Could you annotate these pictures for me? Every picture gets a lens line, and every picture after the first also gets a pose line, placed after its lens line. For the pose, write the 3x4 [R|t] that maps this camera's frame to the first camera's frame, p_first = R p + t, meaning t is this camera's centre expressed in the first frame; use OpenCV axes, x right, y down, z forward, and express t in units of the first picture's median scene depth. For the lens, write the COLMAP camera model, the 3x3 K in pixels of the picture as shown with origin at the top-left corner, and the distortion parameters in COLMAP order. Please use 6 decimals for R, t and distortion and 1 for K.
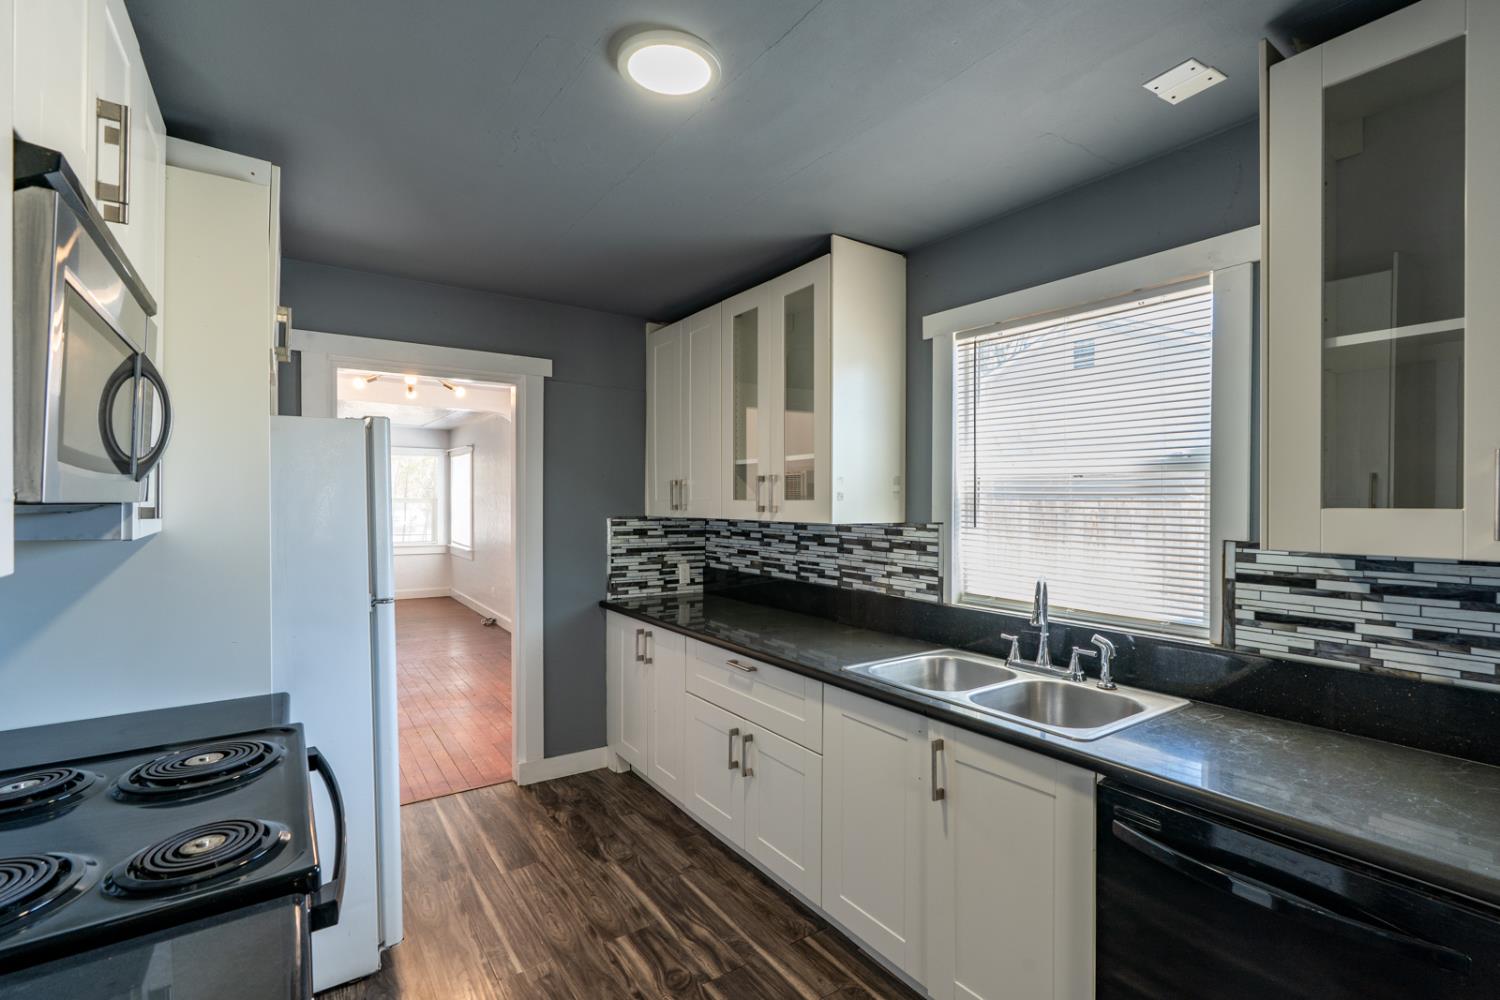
lens RADIAL K [[689.4, 0, 746.9], [0, 689.4, 505.7], [0, 0, 1]] dist [-0.008982, 0.001604]
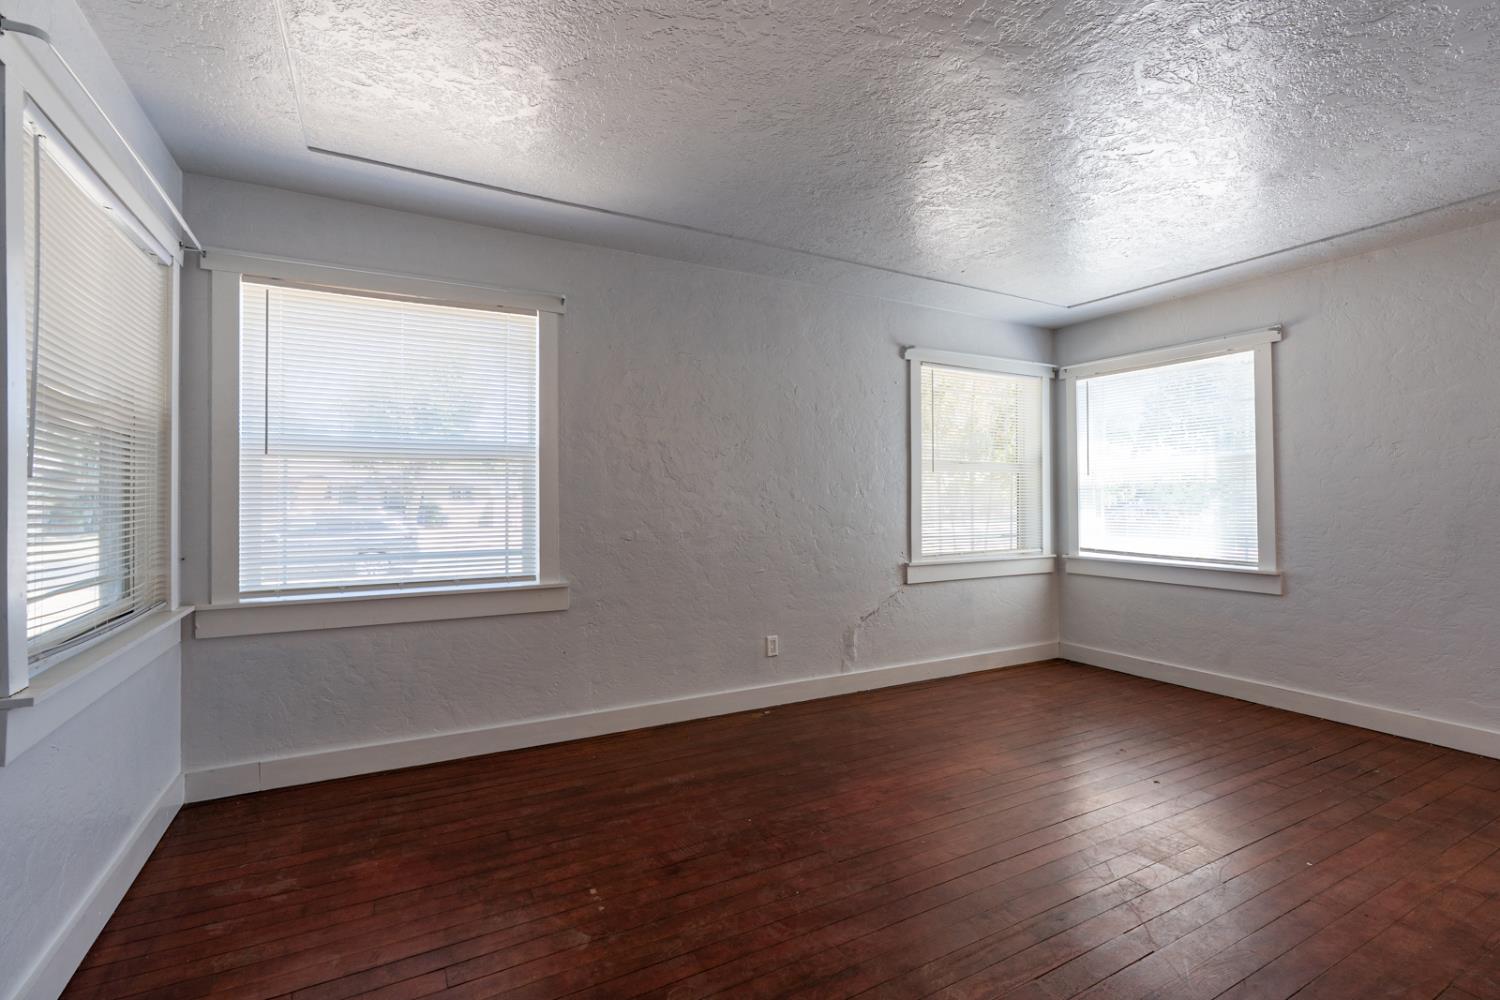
lens RADIAL K [[689.4, 0, 746.9], [0, 689.4, 505.7], [0, 0, 1]] dist [-0.008982, 0.001604]
pose [[0.995094, -0.001633, -0.098922, -2.178266], [0.001350, 0.999995, -0.002928, 0.074537], [0.098927, 0.002780, 0.995091, 1.717008]]
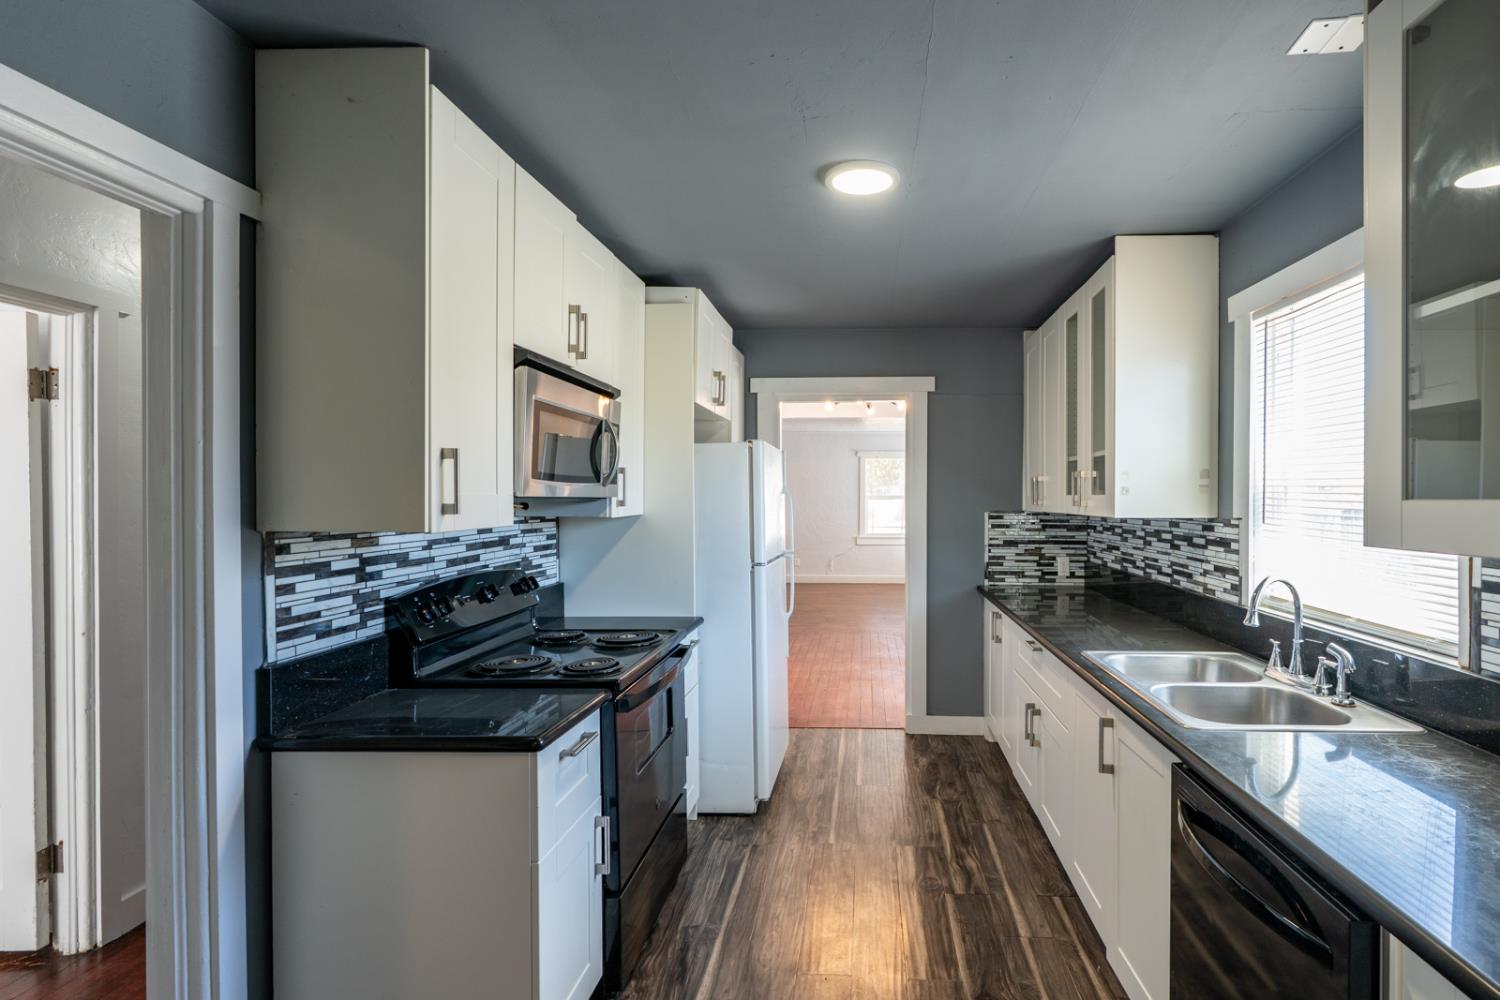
lens RADIAL K [[706.9, 0, 816.0], [0, 706.9, 497.9], [0, 0, 1]] dist [-0.016130, 0.010459]
pose [[0.788709, -0.002647, -0.614760, 0.380511], [-0.001762, 0.999977, -0.006566, 0.004232], [0.614764, 0.006262, 0.788687, -0.092758]]
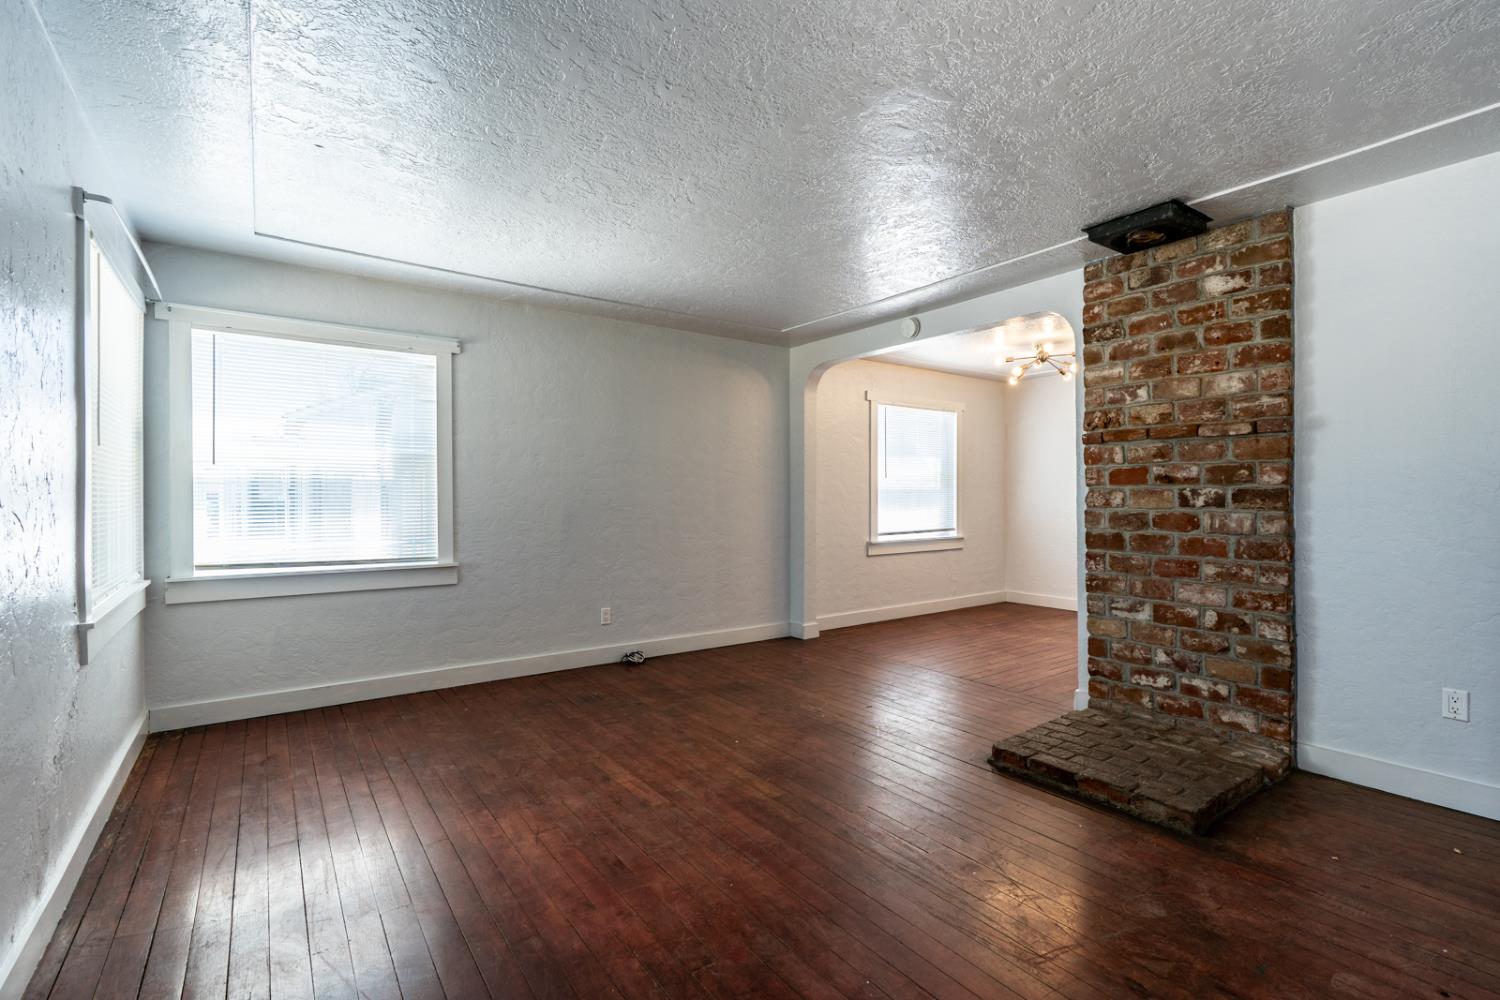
lens RADIAL K [[688.4, 0, 757.6], [0, 688.4, 495.6], [0, 0, 1]] dist [-0.003649, 0.000276]
pose [[-0.044846, 0.000737, 0.998994, -2.798373], [0.013263, 0.999912, -0.000142, 0.065448], [-0.998906, 0.013244, -0.044852, 2.590737]]
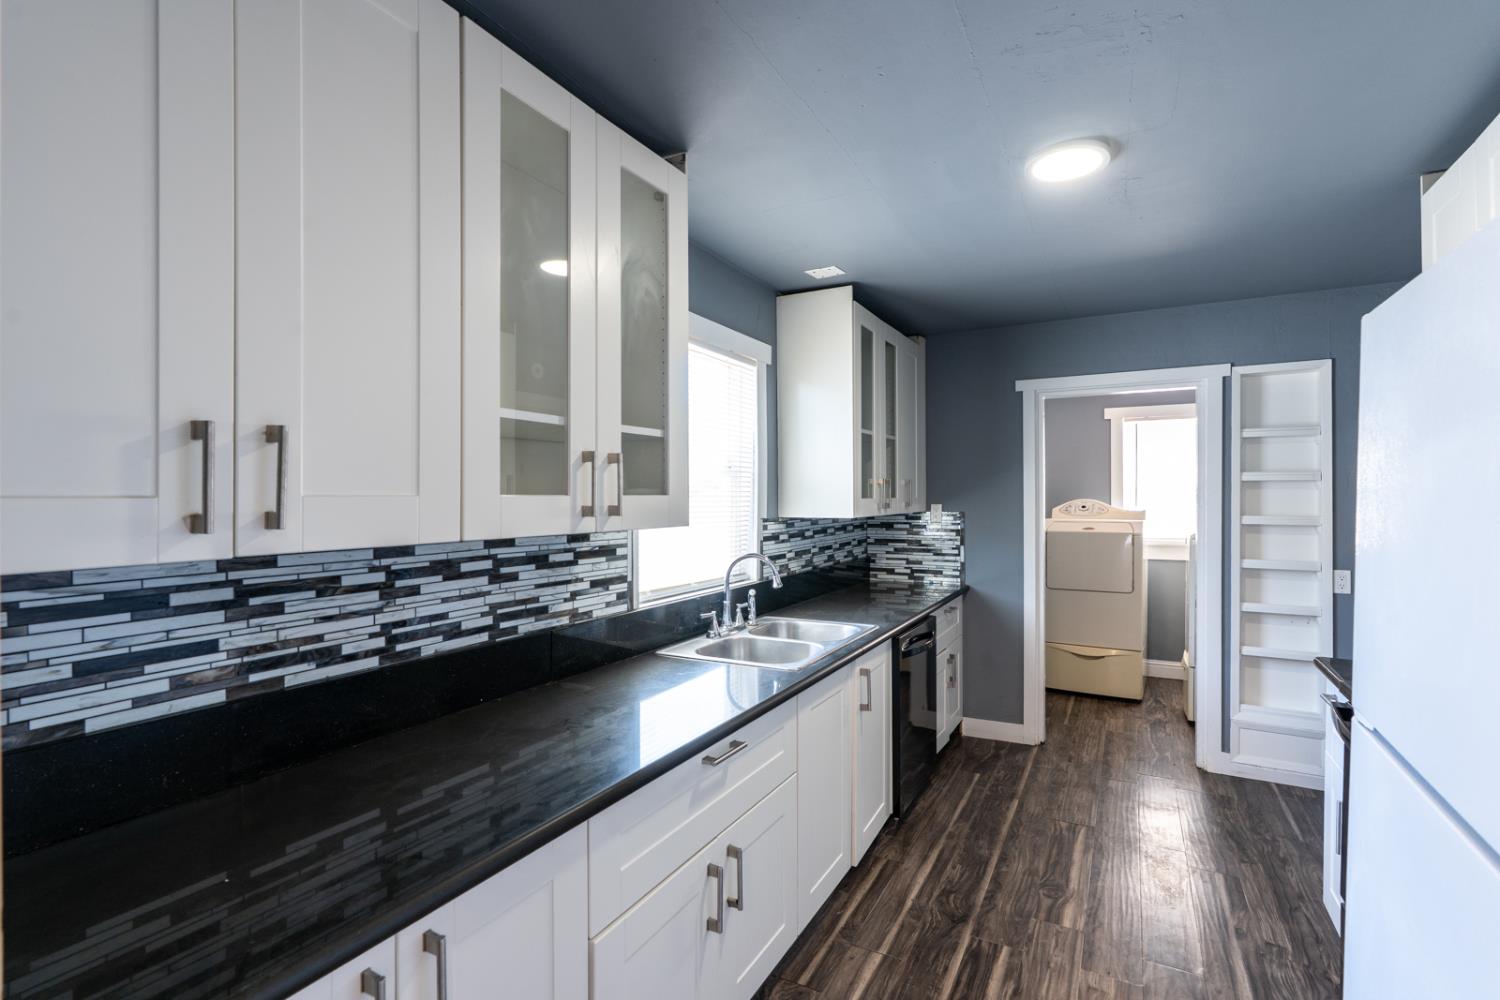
lens RADIAL K [[708.0, 0, 750.0], [0, 708.0, 500.0], [0, 0, 1]] dist [-0.004297, 0.000461]
pose [[-0.466225, -0.001665, 0.884665, -0.558590], [0.011812, 0.999897, 0.008107, -0.007329], [-0.884587, 0.014229, -0.466157, 1.187568]]
